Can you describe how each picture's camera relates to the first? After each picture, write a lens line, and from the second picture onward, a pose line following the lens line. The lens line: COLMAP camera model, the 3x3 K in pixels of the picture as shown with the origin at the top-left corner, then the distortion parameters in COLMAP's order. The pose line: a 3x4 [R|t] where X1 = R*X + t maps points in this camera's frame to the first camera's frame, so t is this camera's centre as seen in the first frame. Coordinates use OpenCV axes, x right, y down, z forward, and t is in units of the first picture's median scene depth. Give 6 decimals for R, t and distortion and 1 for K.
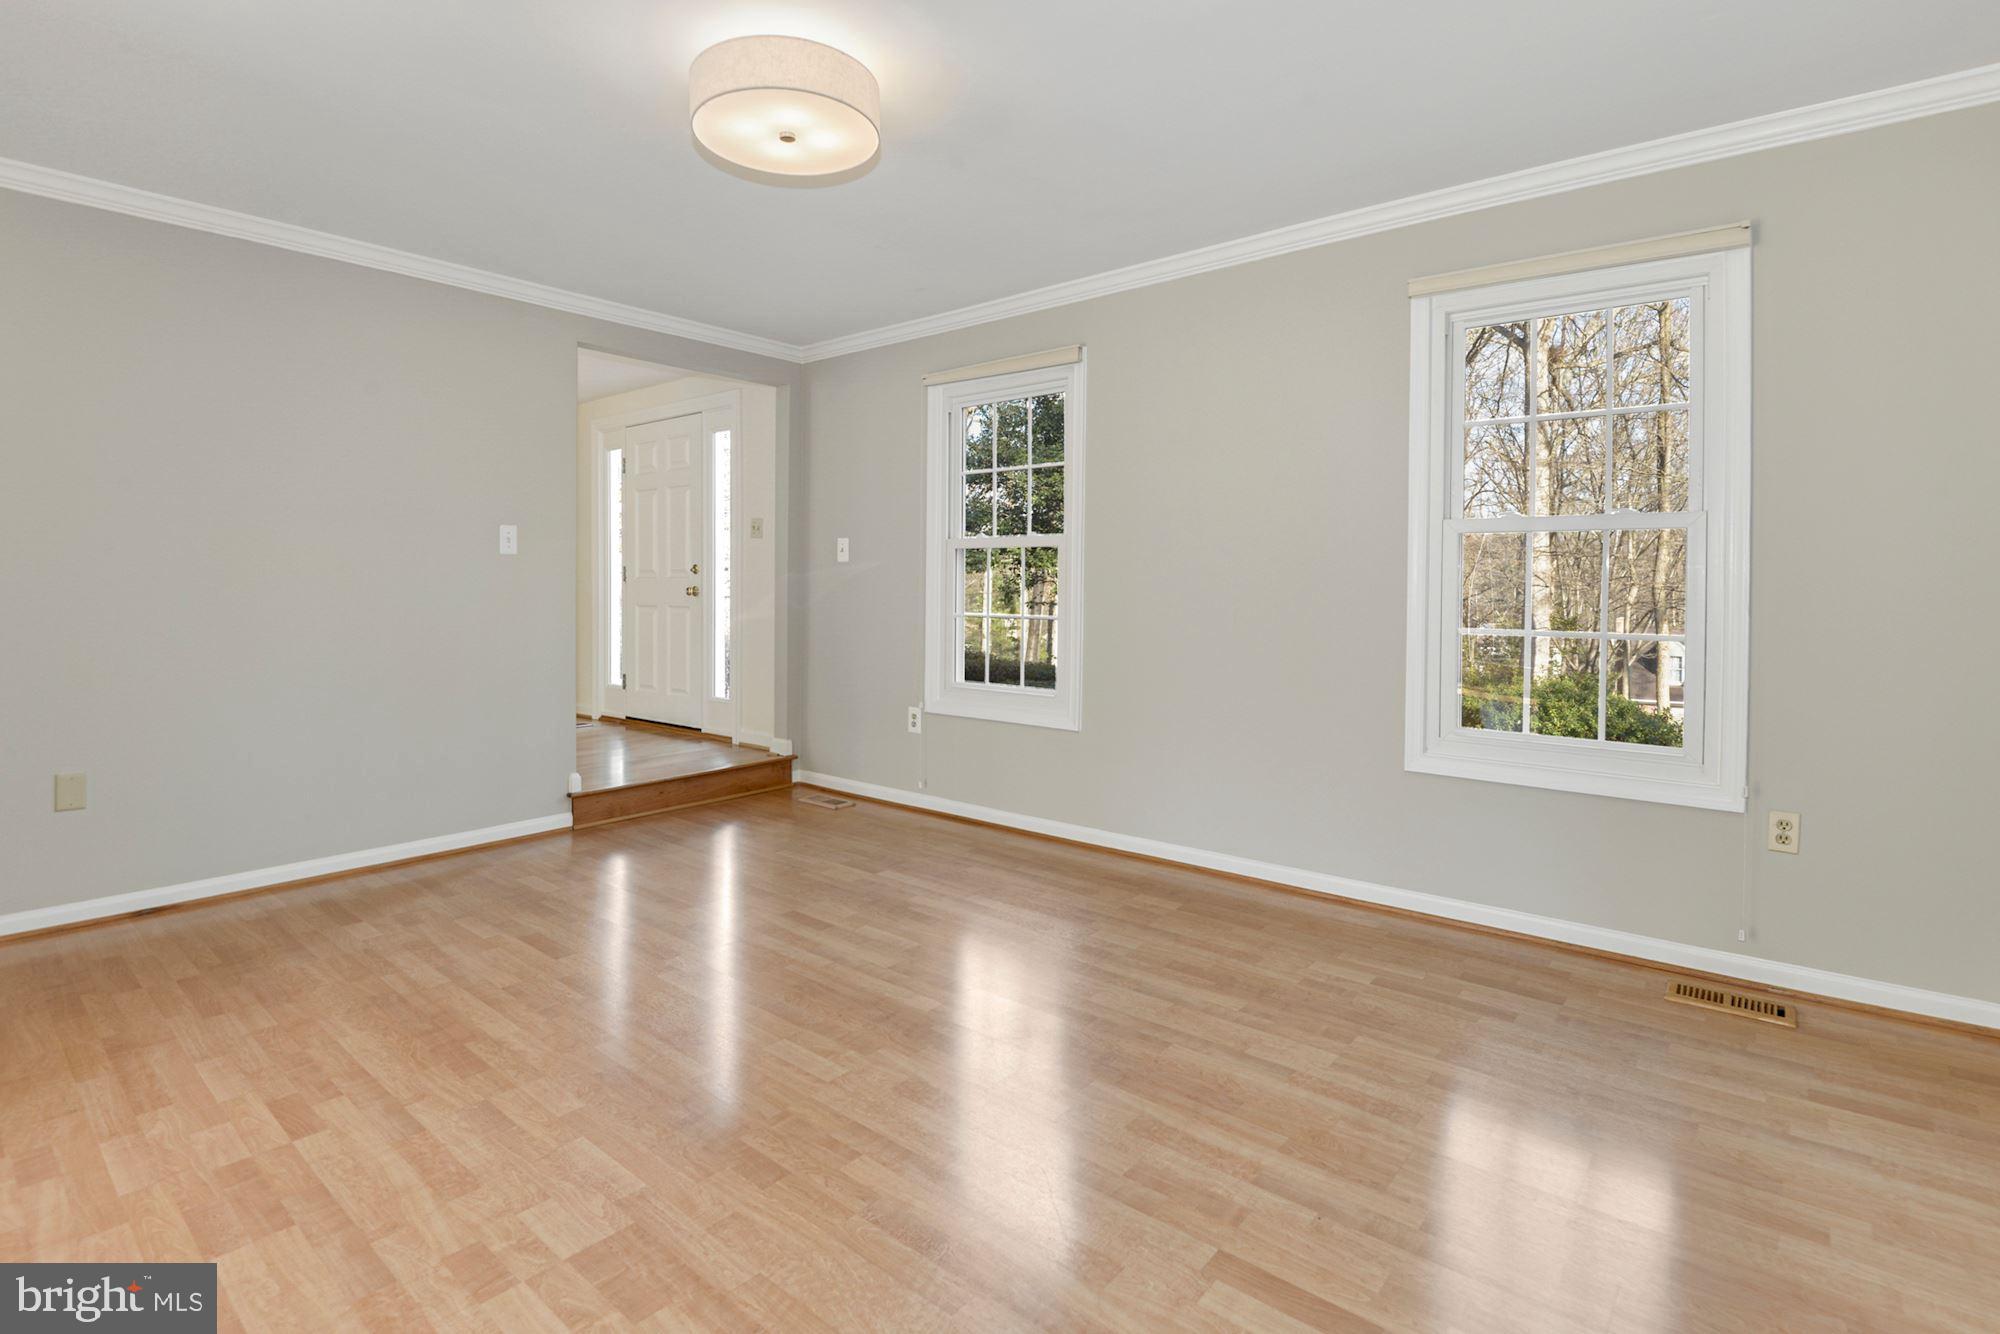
lens RADIAL K [[959.9, 0, 1002.5], [0, 959.9, 577.5], [0, 0, 1]] dist [0.003671, -0.013290]
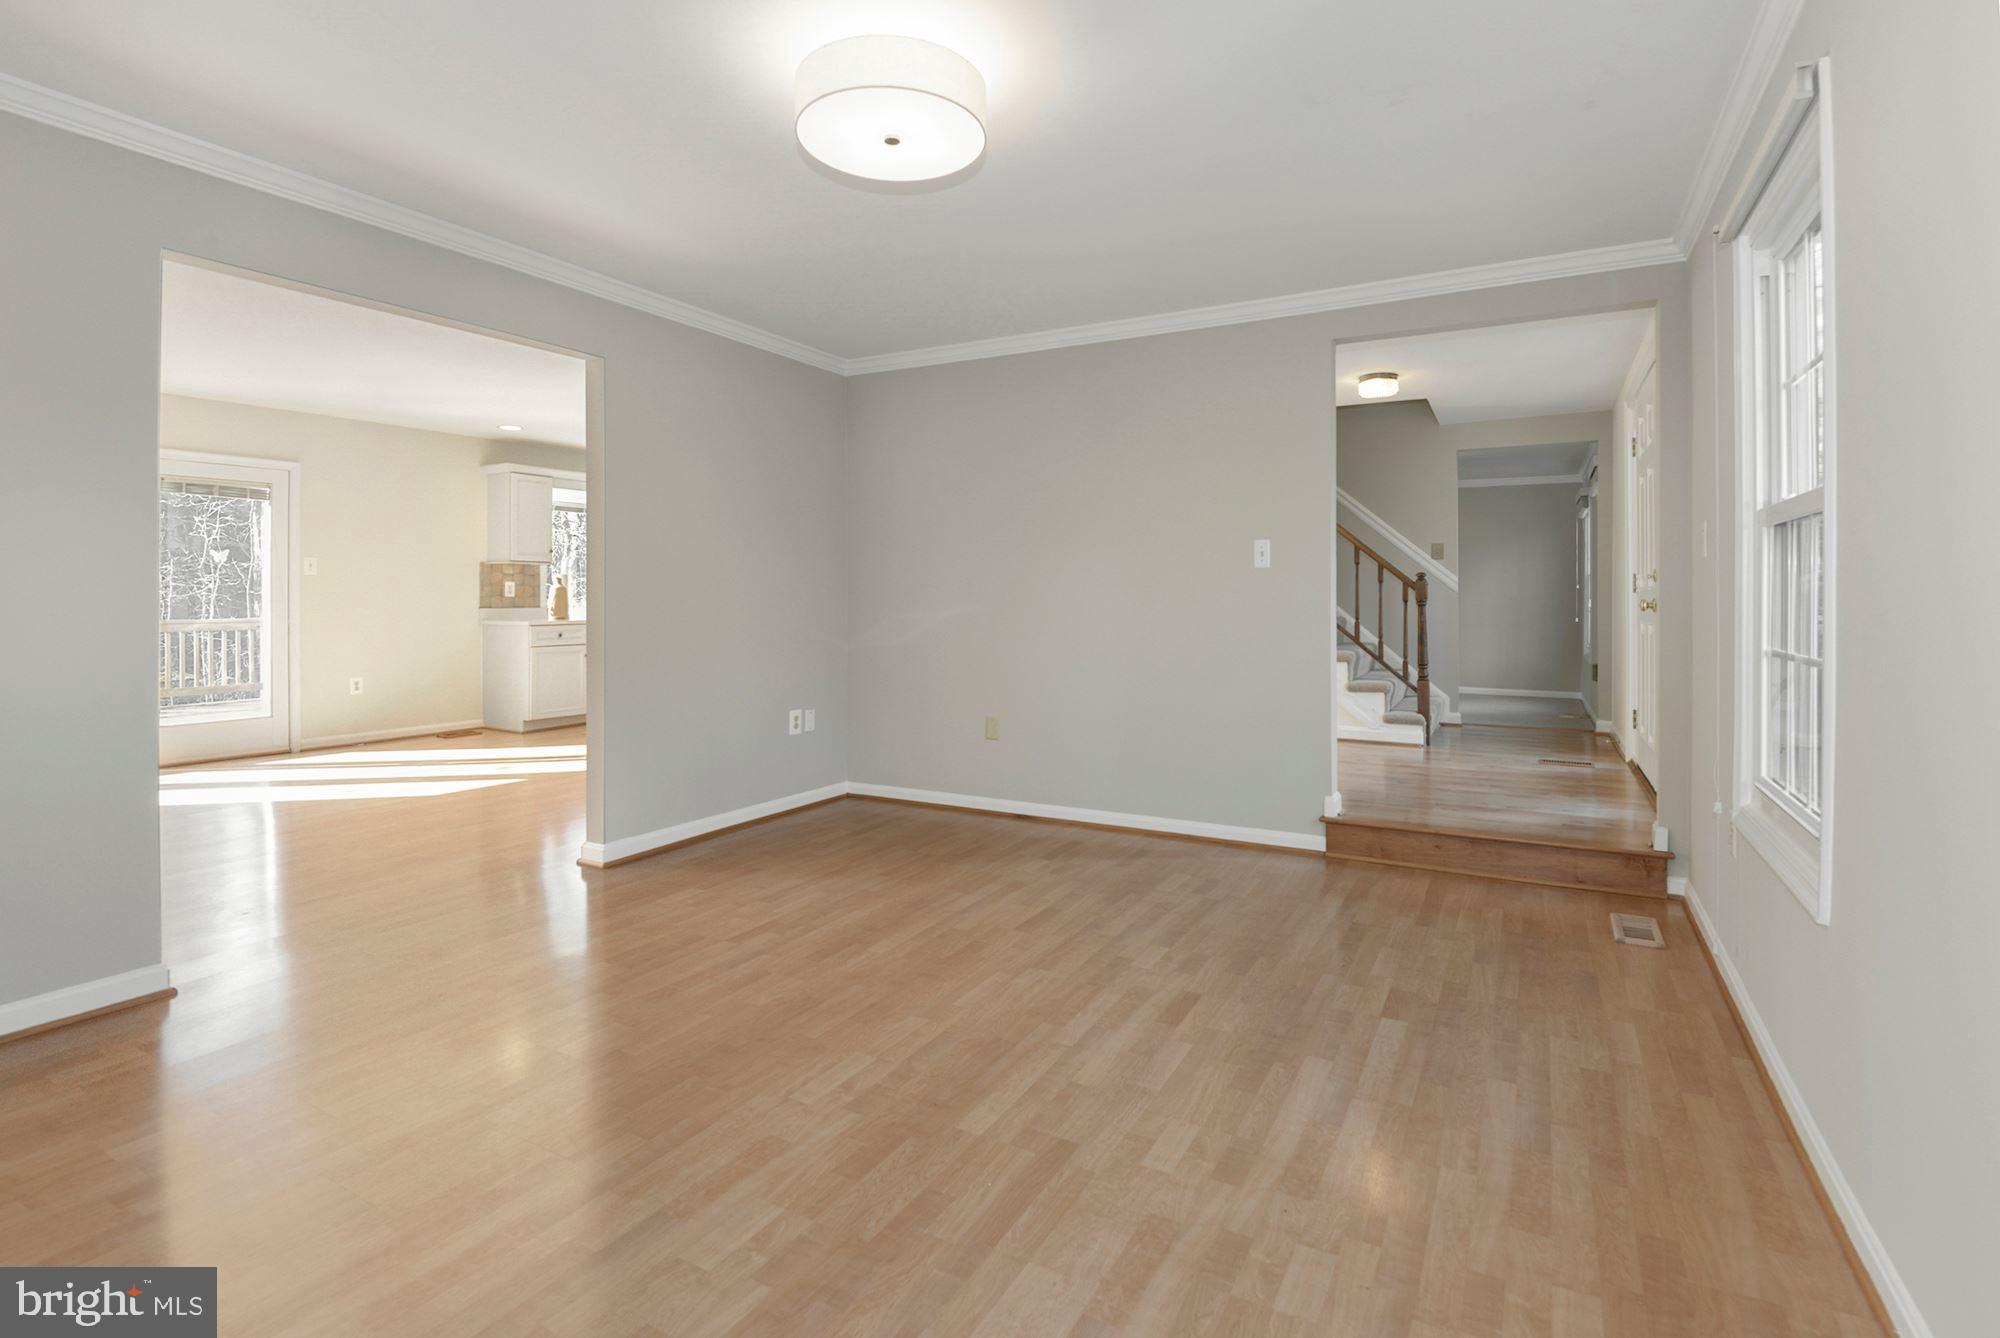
lens RADIAL K [[940.6, 0, 1011.0], [0, 940.6, 617.3], [0, 0, 1]] dist [0.008772, -0.024033]
pose [[0.191591, 0.020428, -0.981262, 0.674614], [0.008471, 0.999712, 0.022466, 0.005250], [0.981438, -0.012617, 0.191362, 0.868908]]
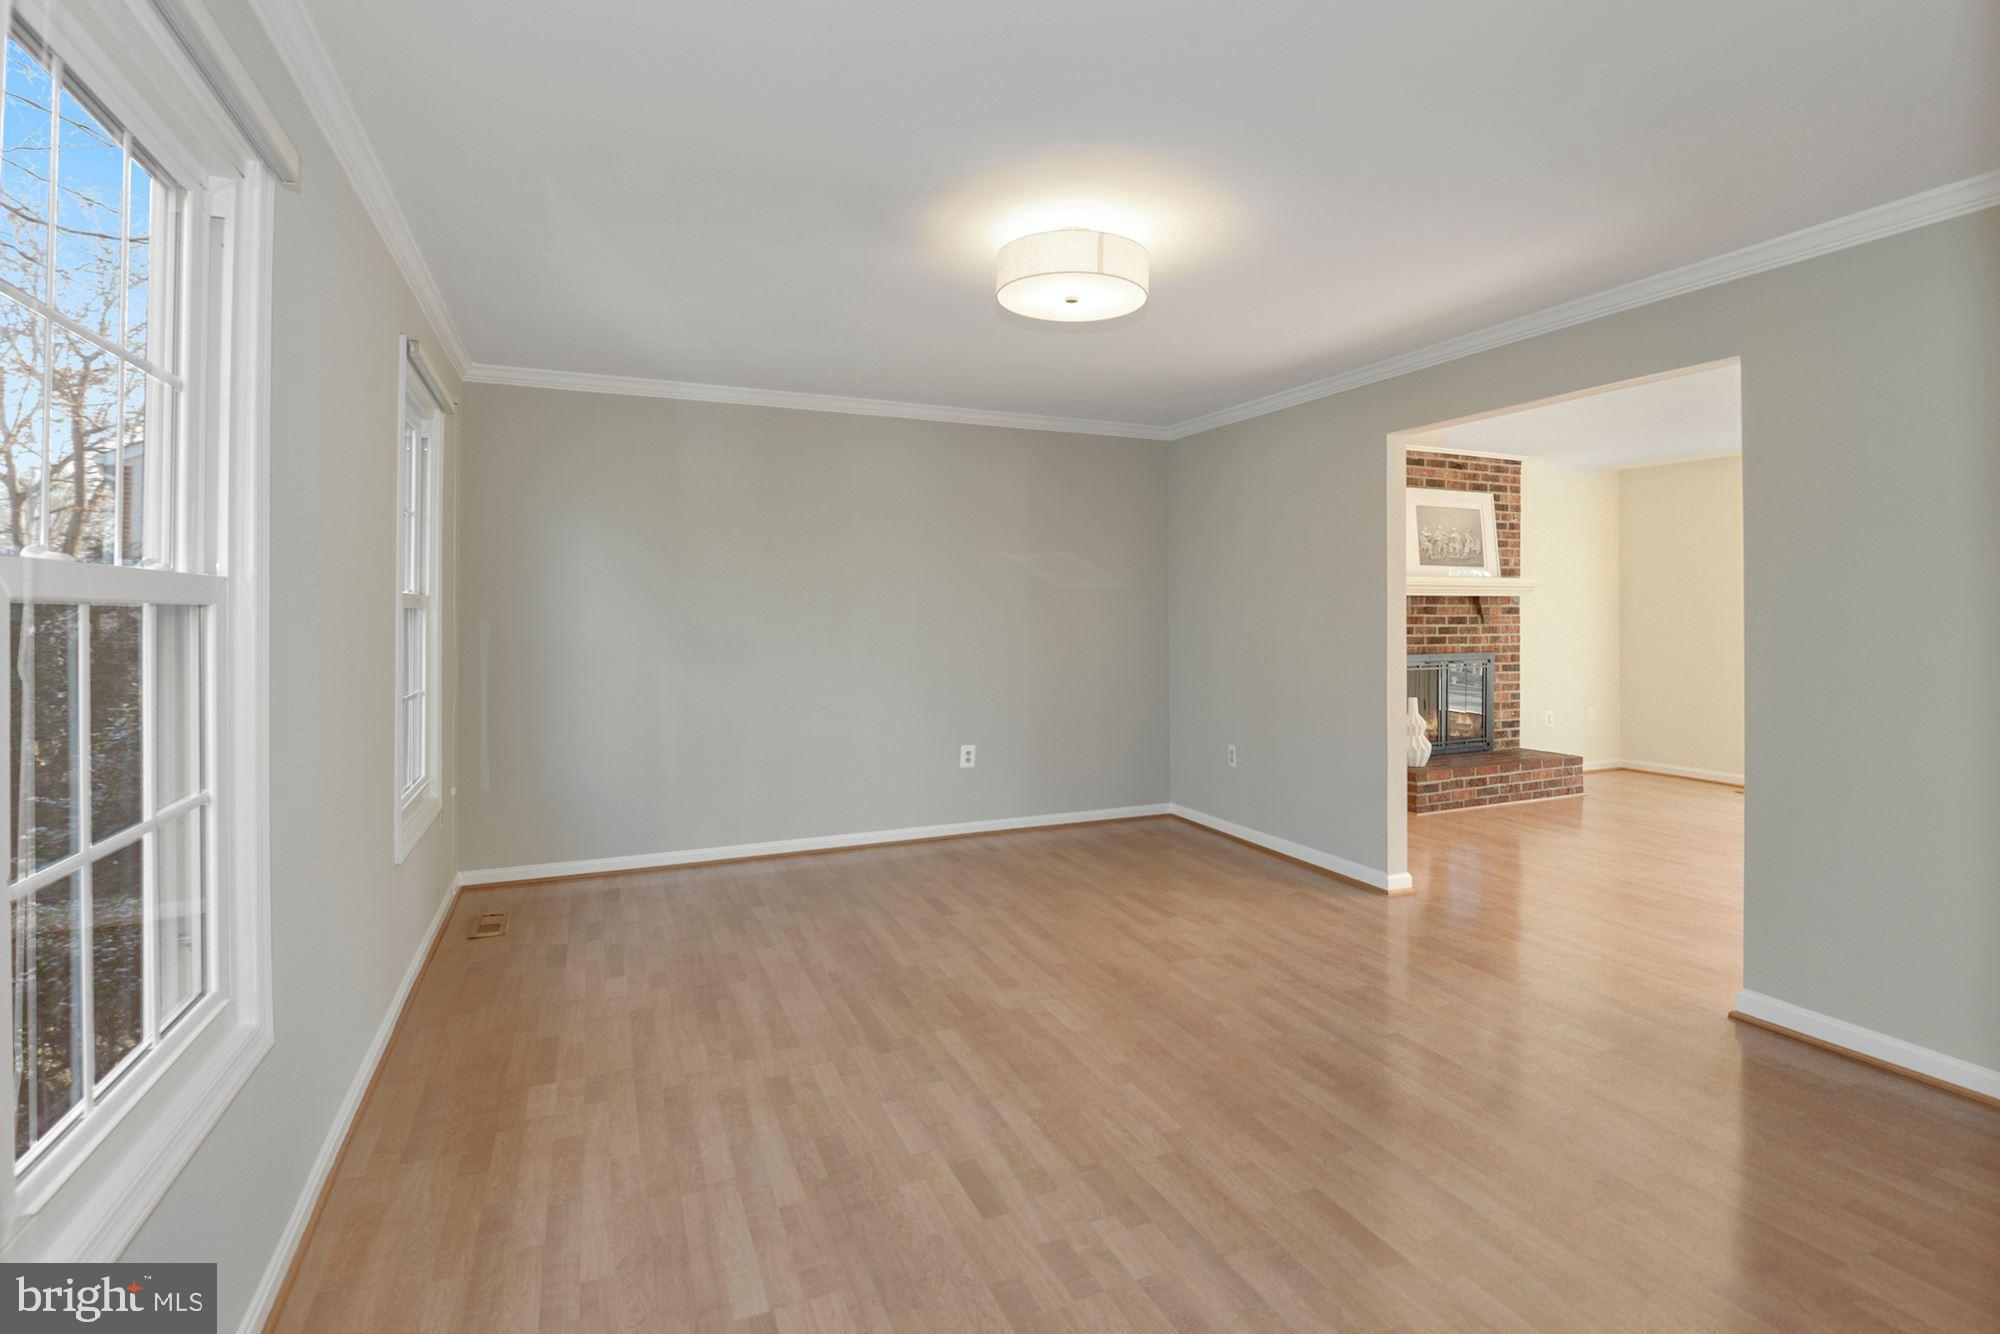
lens RADIAL K [[940.6, 0, 1011.0], [0, 940.6, 615.3], [0, 0, 1]] dist [0.008772, -0.024033]
pose [[-0.897761, -0.006019, 0.440441, -0.626843], [-0.006869, 0.999976, -0.000335, -0.052944], [-0.440428, -0.003326, -0.897782, 1.938552]]
